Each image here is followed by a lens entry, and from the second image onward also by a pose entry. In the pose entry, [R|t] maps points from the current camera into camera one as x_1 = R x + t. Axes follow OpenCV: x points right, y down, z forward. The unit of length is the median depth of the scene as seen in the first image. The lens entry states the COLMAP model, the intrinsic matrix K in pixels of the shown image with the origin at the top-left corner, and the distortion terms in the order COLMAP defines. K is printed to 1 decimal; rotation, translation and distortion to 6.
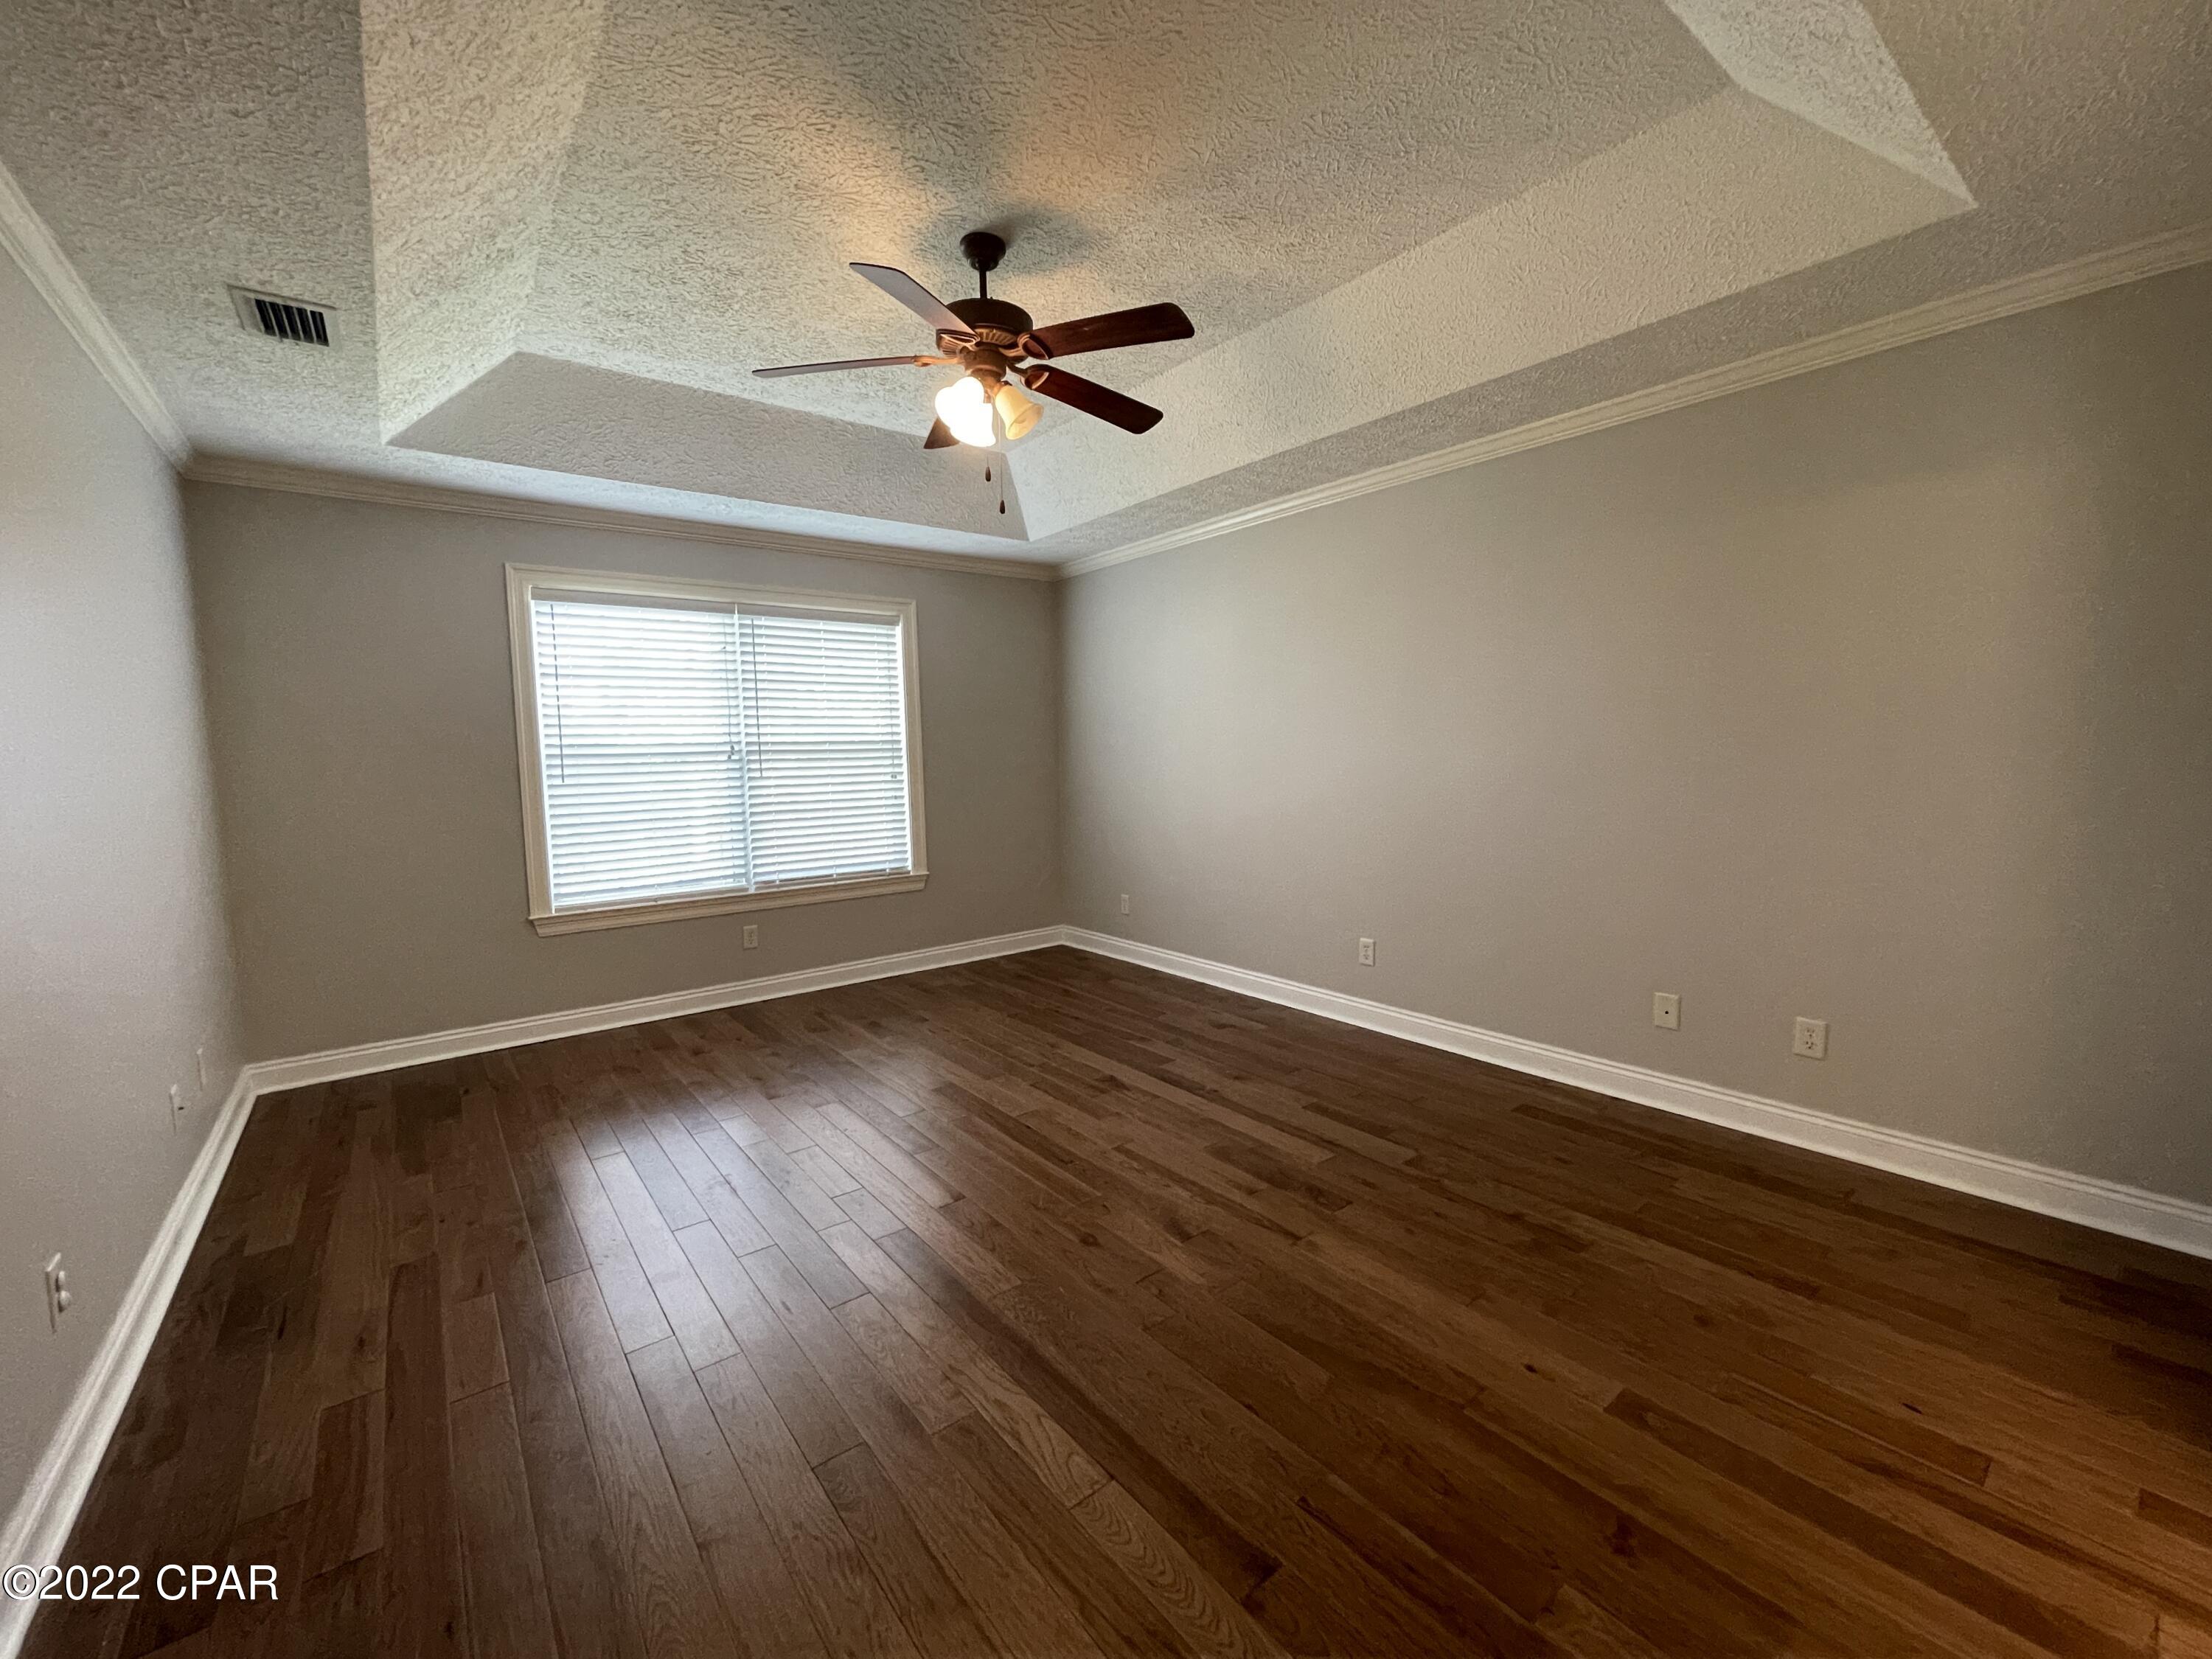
lens RADIAL K [[894.0, 0, 1098.4], [0, 894.0, 819.6], [0, 0, 1]] dist [0.002432, 0.000934]
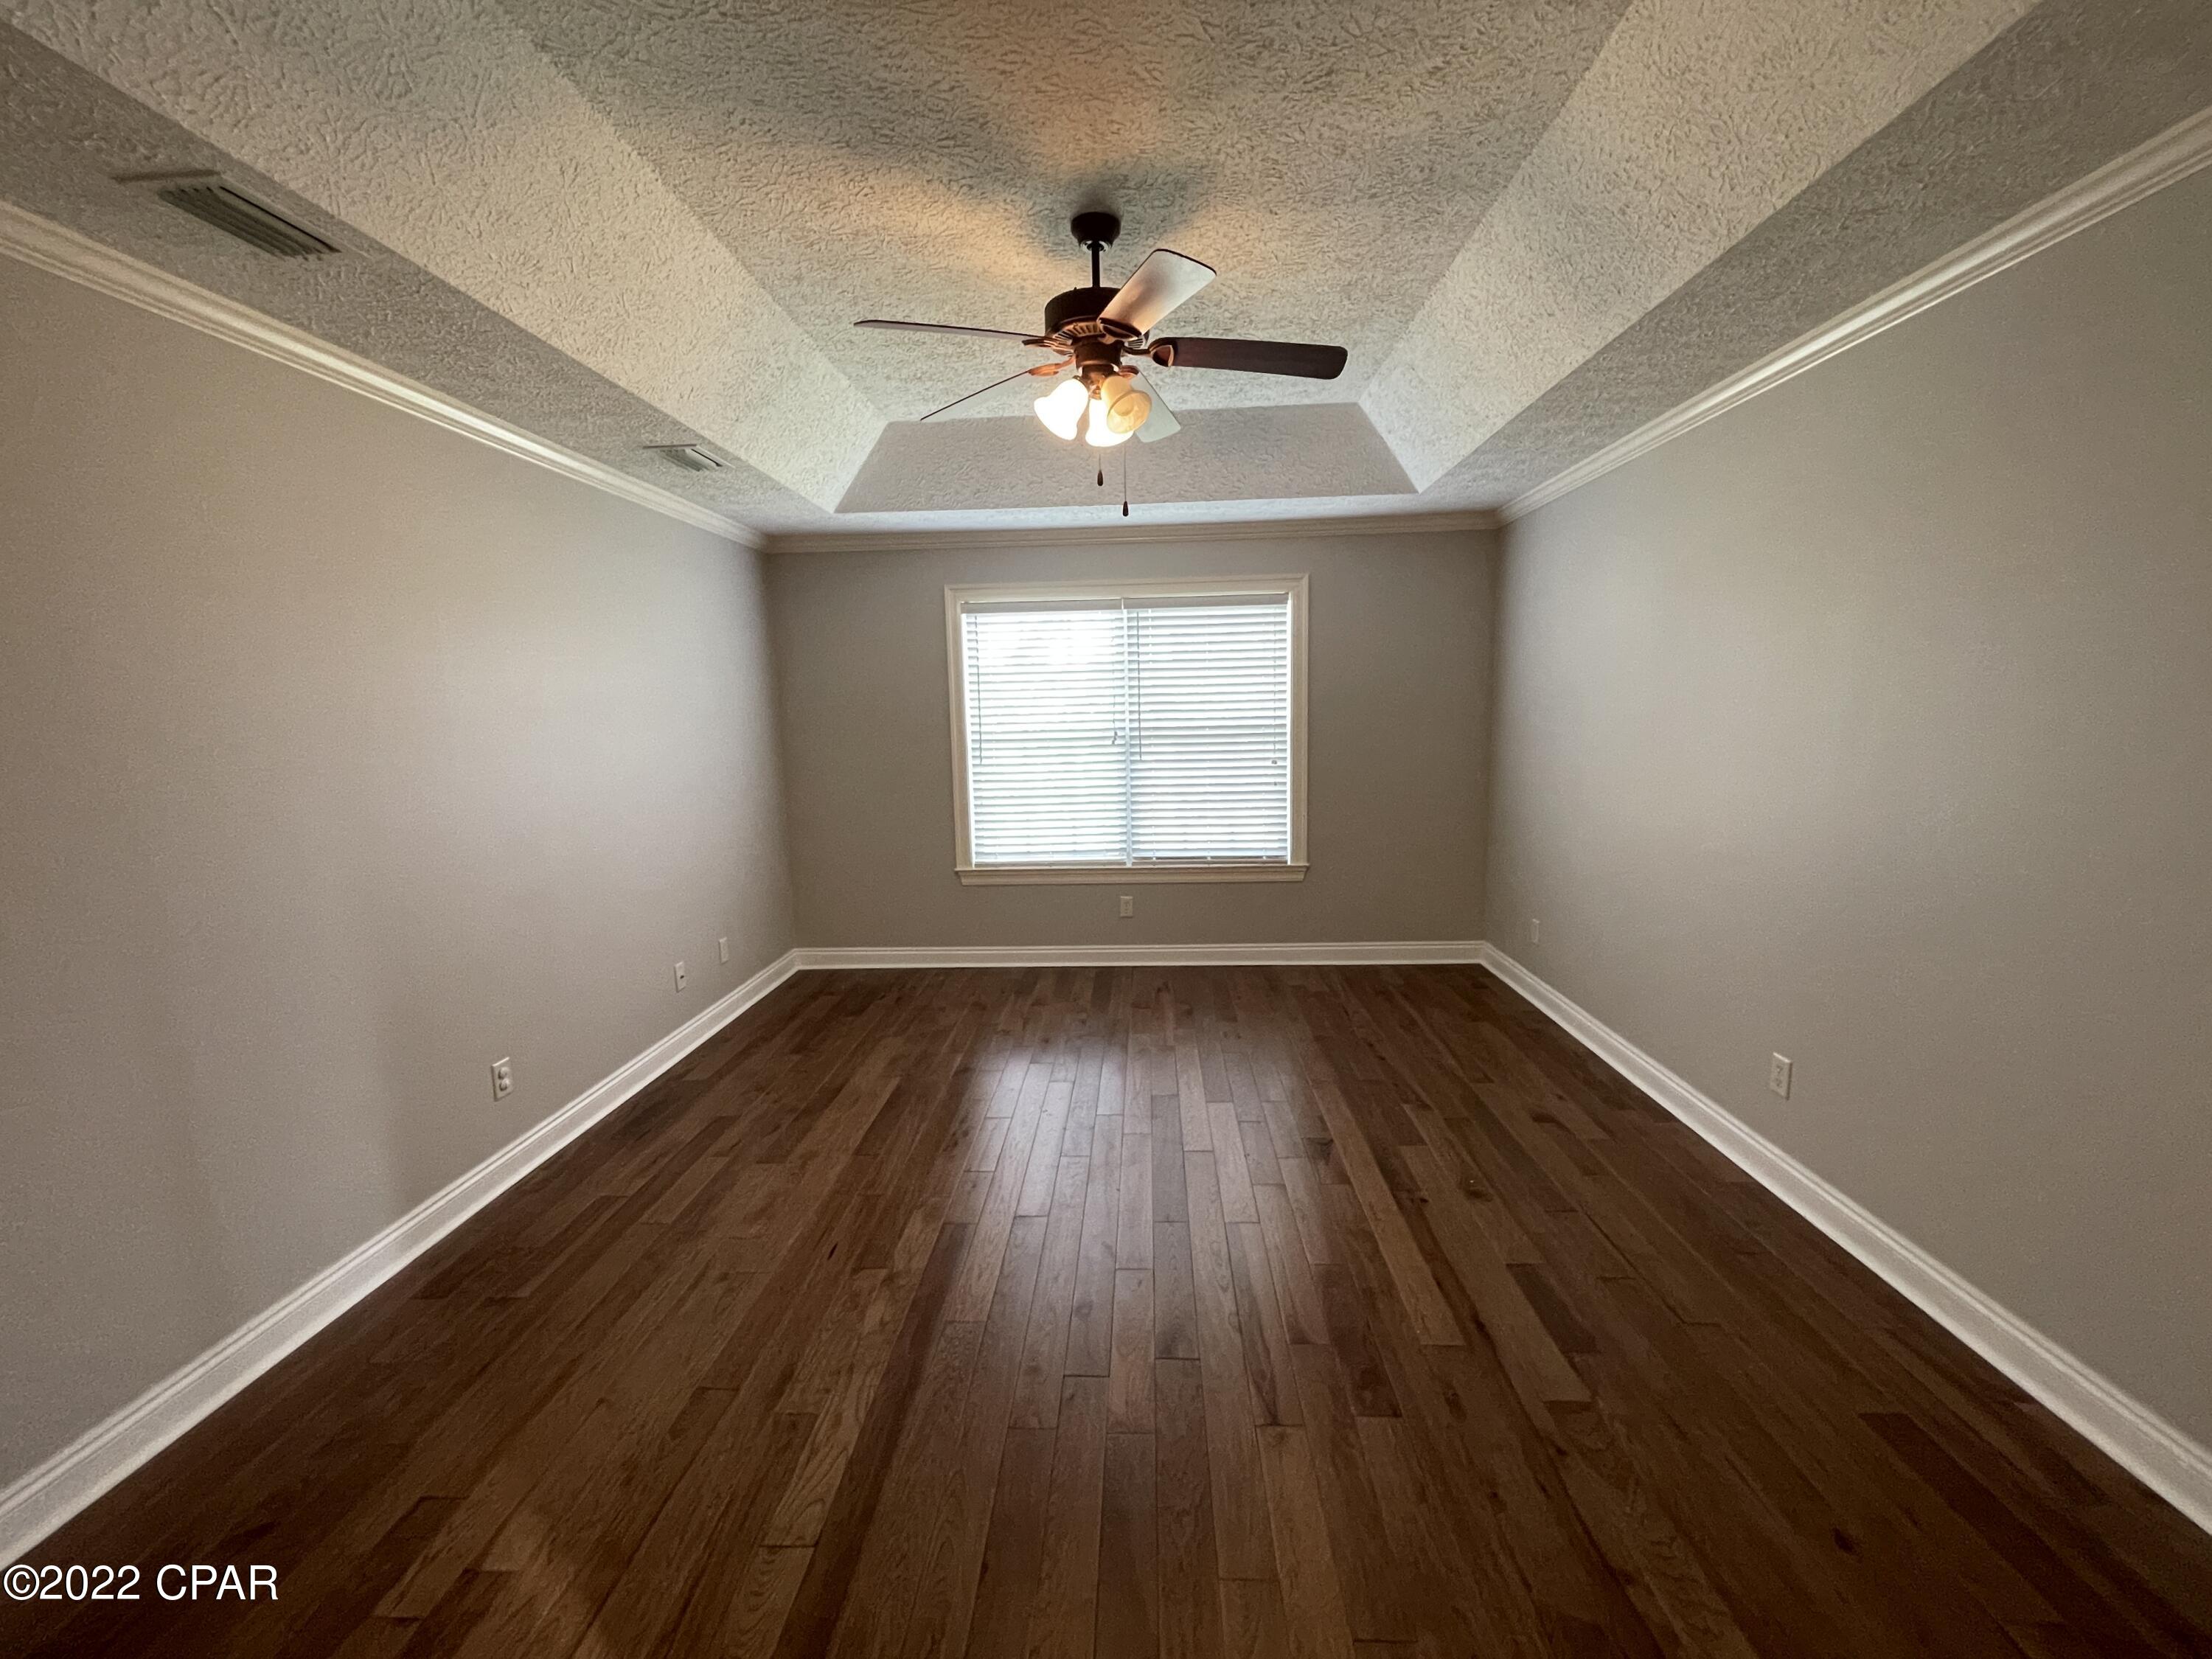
lens RADIAL K [[894.8, 0, 1106.4], [0, 894.8, 822.6], [0, 0, 1]] dist [0.007922, 0.000185]
pose [[0.760203, 0.087416, -0.643778, 0.329103], [-0.045422, 0.995633, 0.081556, -0.067943], [0.648096, -0.032758, 0.760854, 0.180245]]
